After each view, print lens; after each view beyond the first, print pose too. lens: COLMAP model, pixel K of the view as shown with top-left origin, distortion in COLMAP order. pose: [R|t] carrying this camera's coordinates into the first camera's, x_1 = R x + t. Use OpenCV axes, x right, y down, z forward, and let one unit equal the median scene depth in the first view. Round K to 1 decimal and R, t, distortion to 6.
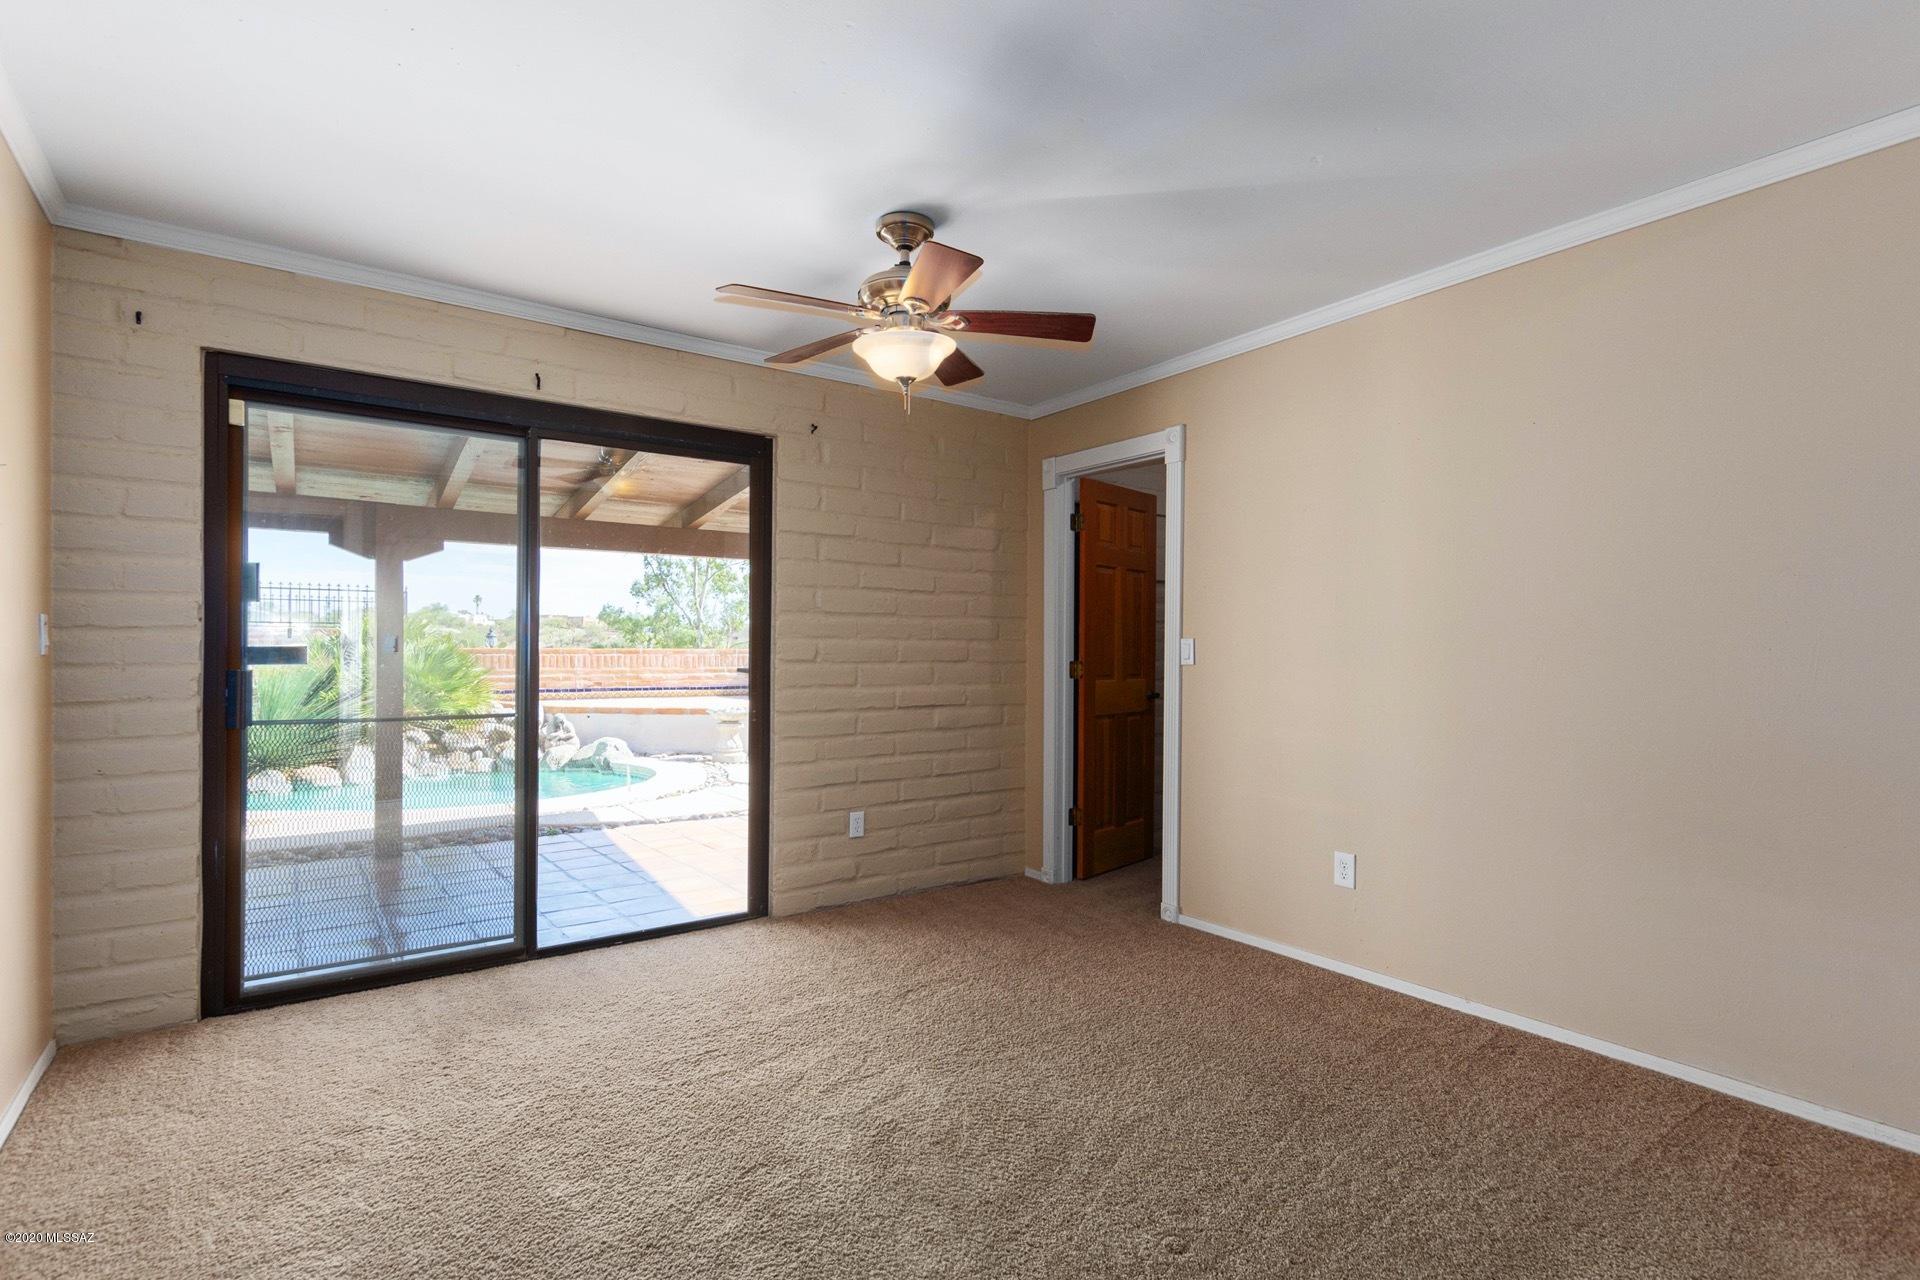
lens RADIAL K [[913.9, 0, 959.2], [0, 913.9, 651.4], [0, 0, 1]] dist [0.017089, -0.009551]
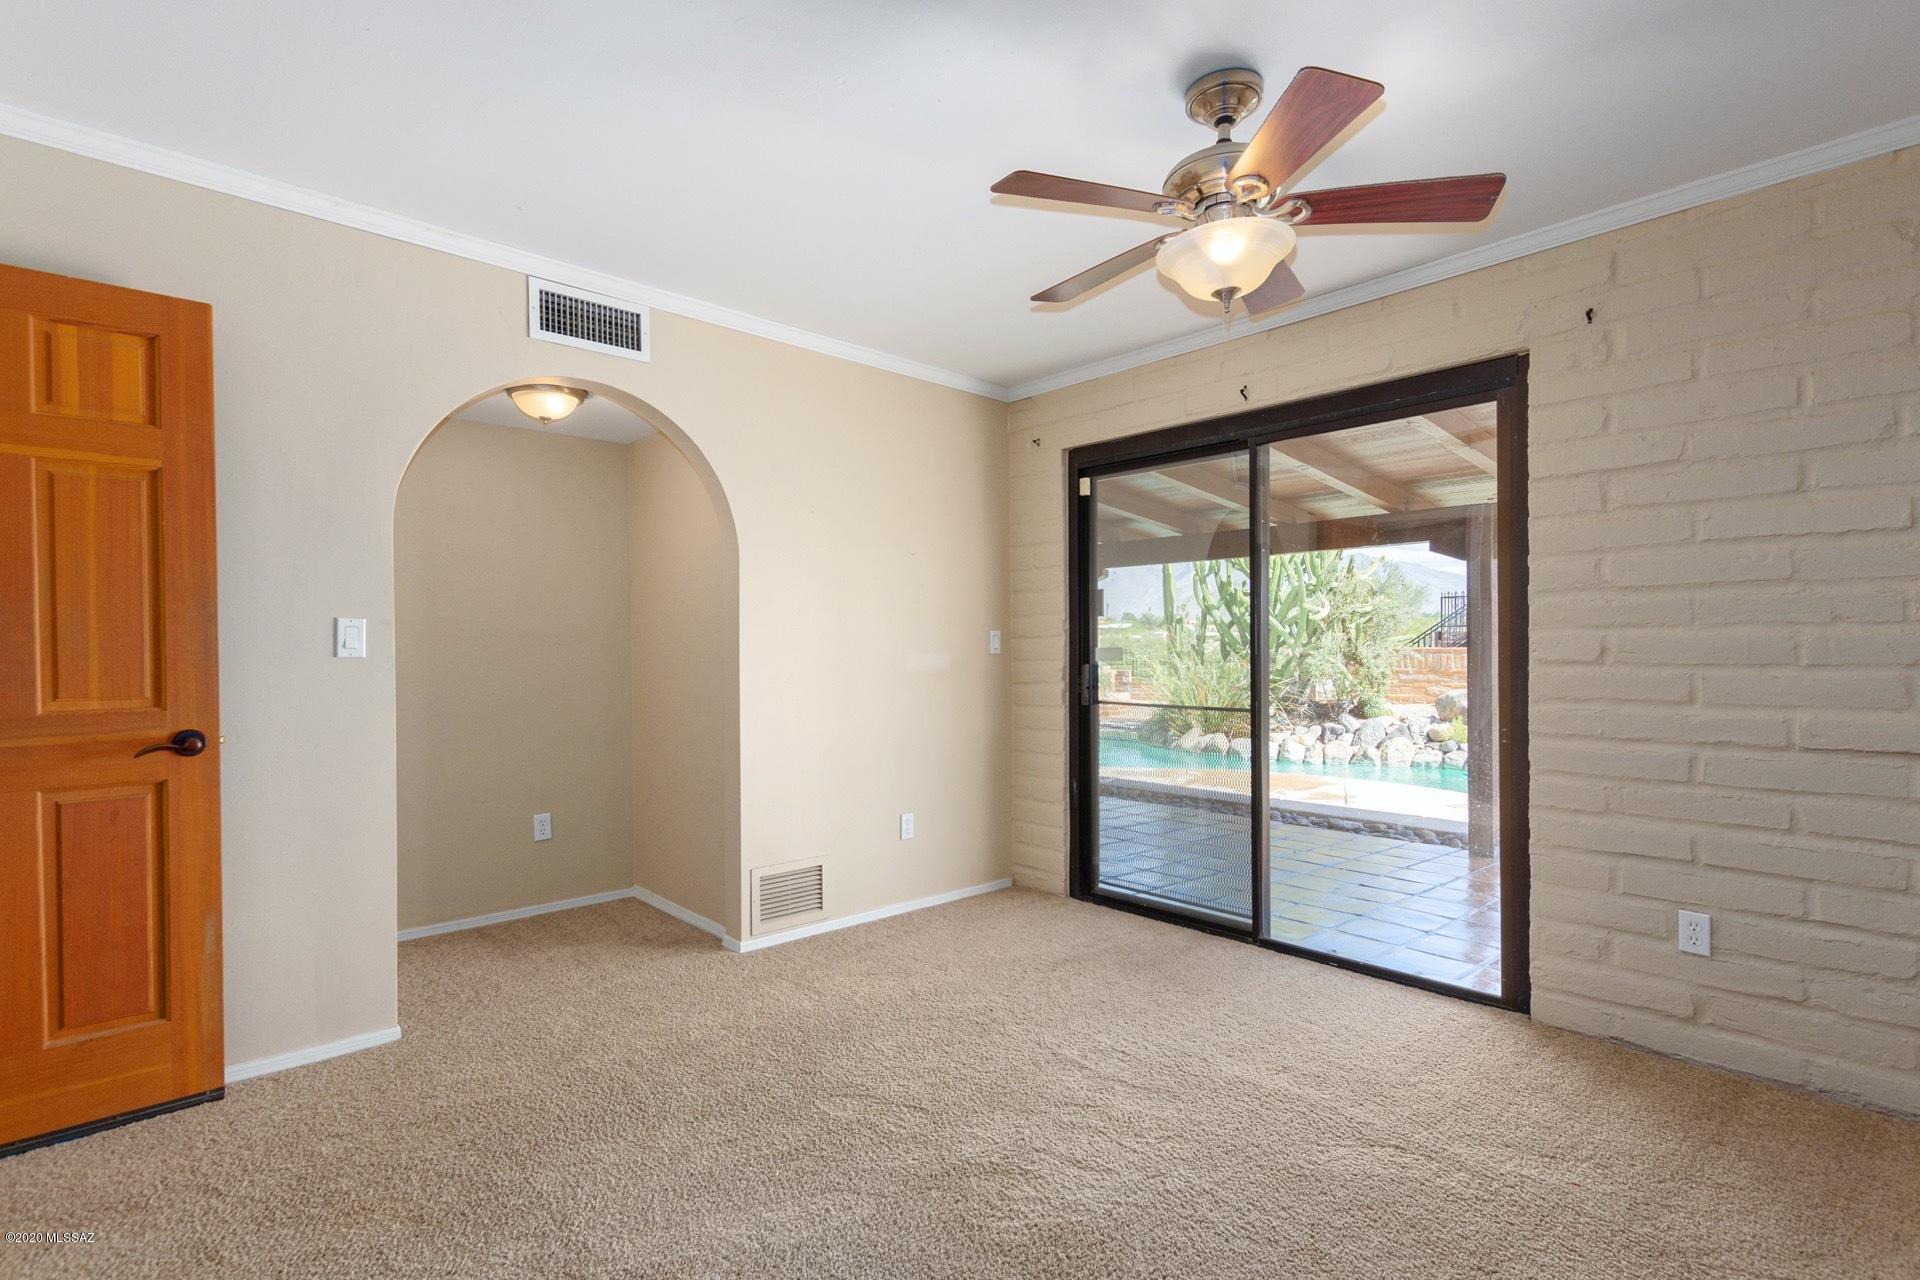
lens RADIAL K [[913.9, 0, 959.2], [0, 913.9, 651.4], [0, 0, 1]] dist [0.017089, -0.009551]
pose [[0.116008, -0.004216, -0.993239, 0.458705], [0.004306, 0.999984, -0.003742, 0.002997], [0.993239, -0.003843, 0.116024, 0.467226]]
